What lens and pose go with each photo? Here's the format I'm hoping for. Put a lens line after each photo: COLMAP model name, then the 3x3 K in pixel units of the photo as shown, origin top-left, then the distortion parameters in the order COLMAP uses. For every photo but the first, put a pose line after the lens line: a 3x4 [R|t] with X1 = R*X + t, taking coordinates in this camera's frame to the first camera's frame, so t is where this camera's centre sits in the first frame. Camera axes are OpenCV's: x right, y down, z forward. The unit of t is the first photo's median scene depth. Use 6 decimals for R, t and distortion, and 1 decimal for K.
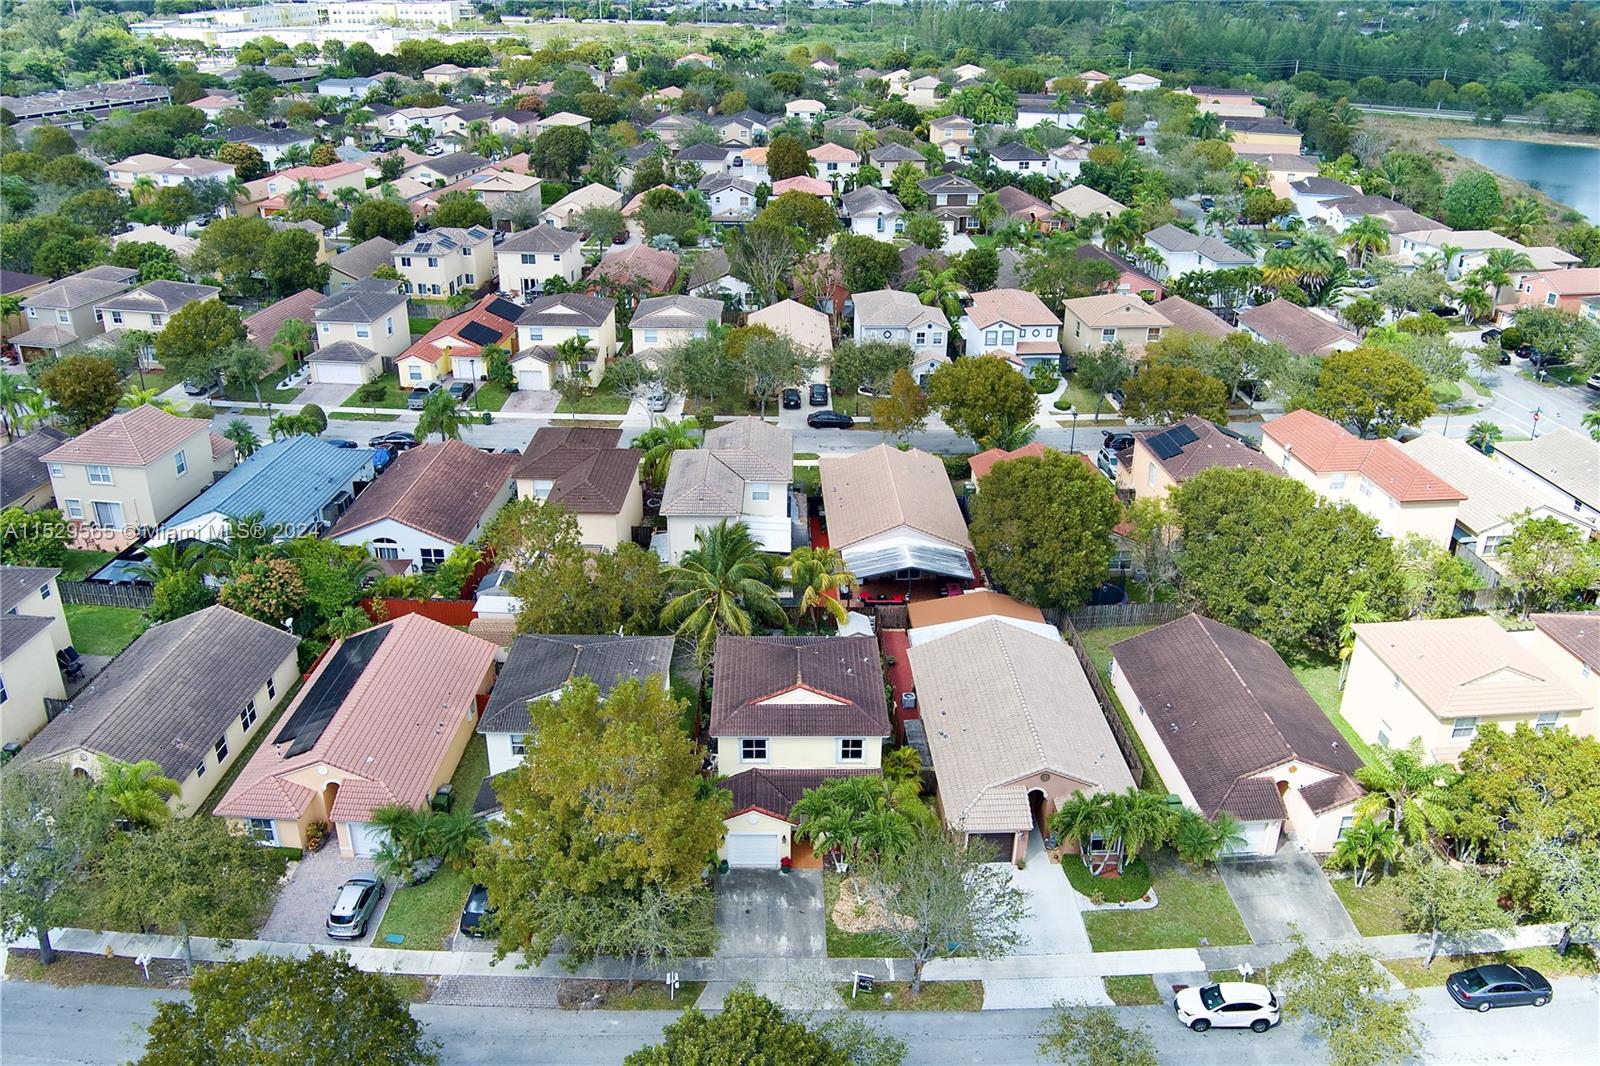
lens RADIAL K [[1297.3, 0, 795.4], [0, 1297.3, 529.3], [0, 0, 1]] dist [-0.081730, 0.038666]
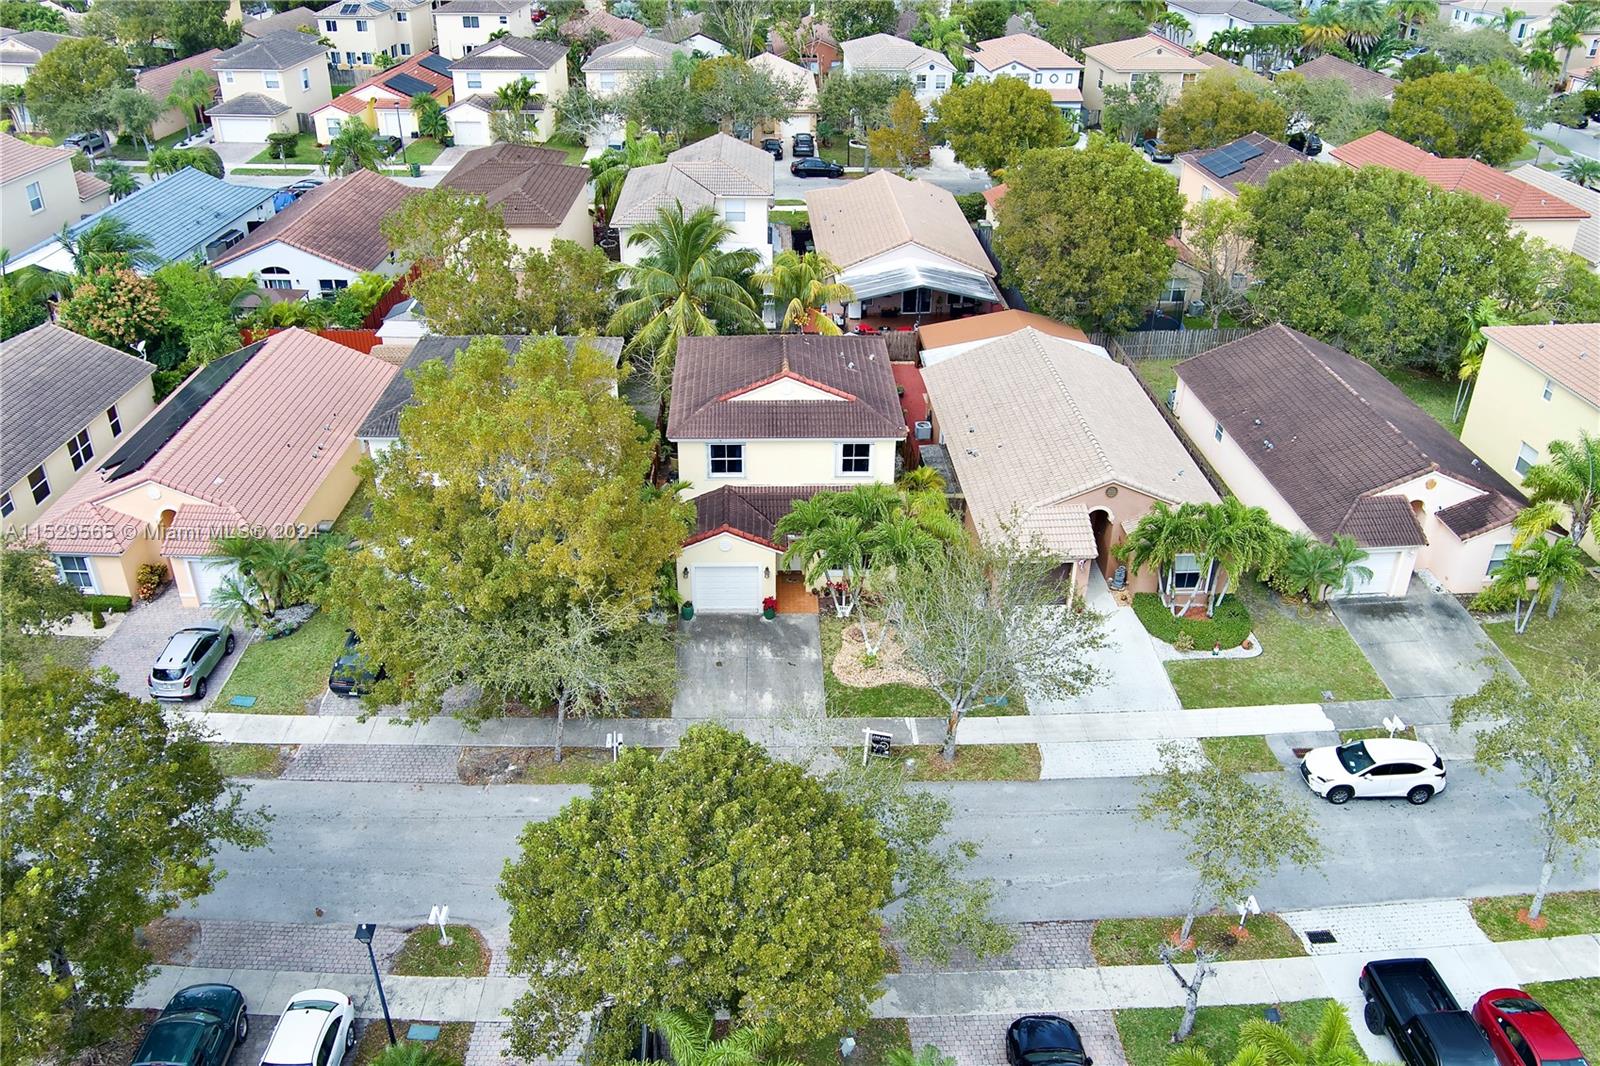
lens RADIAL K [[1297.3, 0, 795.4], [0, 1297.3, 529.7], [0, 0, 1]] dist [-0.081730, 0.038666]
pose [[0.999872, -0.008196, 0.013753, -0.001927], [0.006932, 0.995961, 0.089522, 0.115126], [-0.014431, -0.089415, 0.995890, 0.195513]]
